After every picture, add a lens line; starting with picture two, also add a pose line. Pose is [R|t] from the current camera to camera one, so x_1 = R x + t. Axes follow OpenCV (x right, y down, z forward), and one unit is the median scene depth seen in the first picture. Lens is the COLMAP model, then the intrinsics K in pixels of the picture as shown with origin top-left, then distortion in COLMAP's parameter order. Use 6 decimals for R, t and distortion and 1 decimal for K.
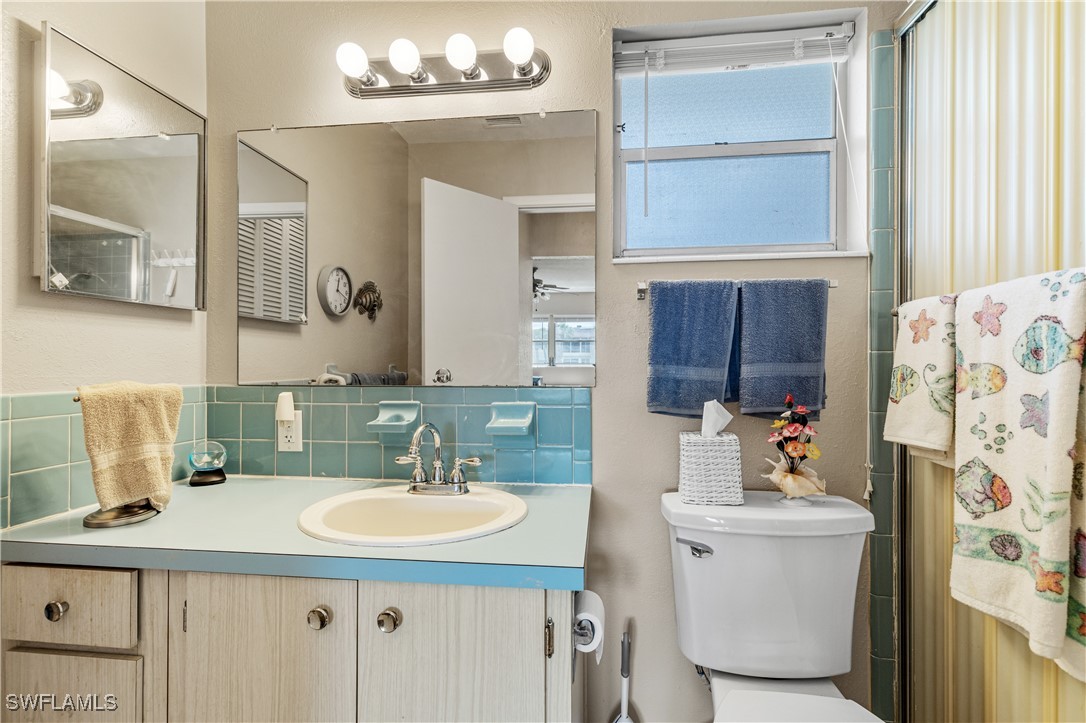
lens RADIAL K [[491.5, 0, 547.1], [0, 491.5, 358.5], [0, 0, 1]] dist [0.008753, -0.002953]
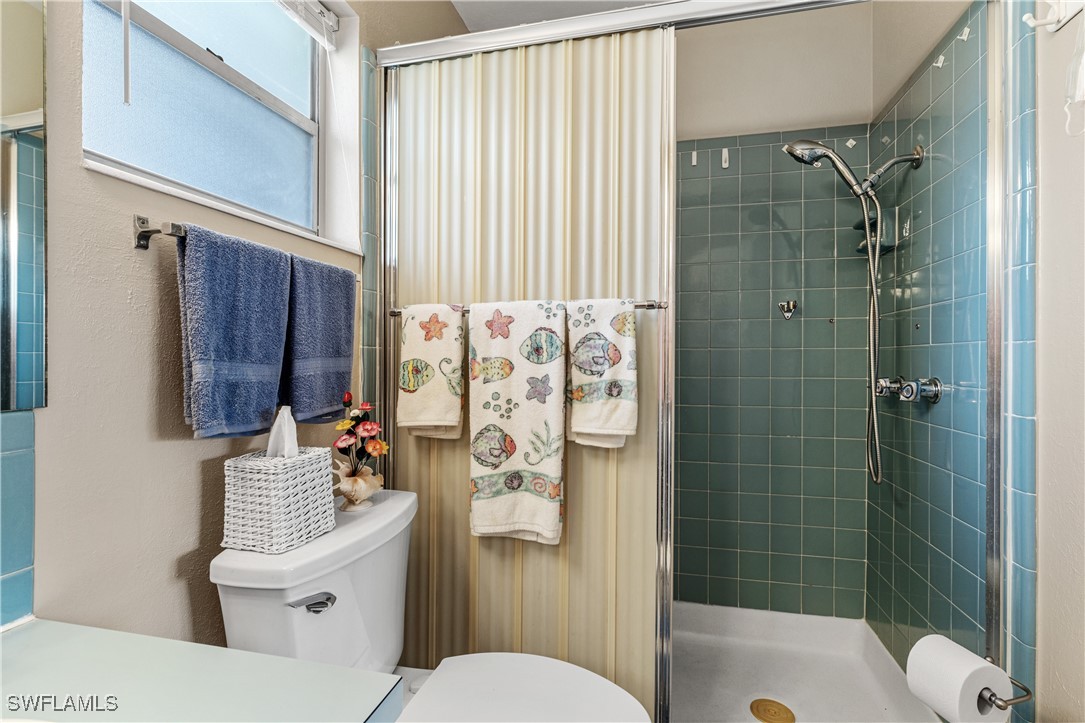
lens RADIAL K [[491.1, 0, 547.0], [0, 491.1, 359.6], [0, 0, 1]] dist [0.008753, -0.002953]
pose [[0.125756, -0.007183, 0.992035, -0.462548], [-0.005912, 0.999951, 0.007990, 0.003743], [-0.992044, -0.006870, 0.125708, 0.641340]]
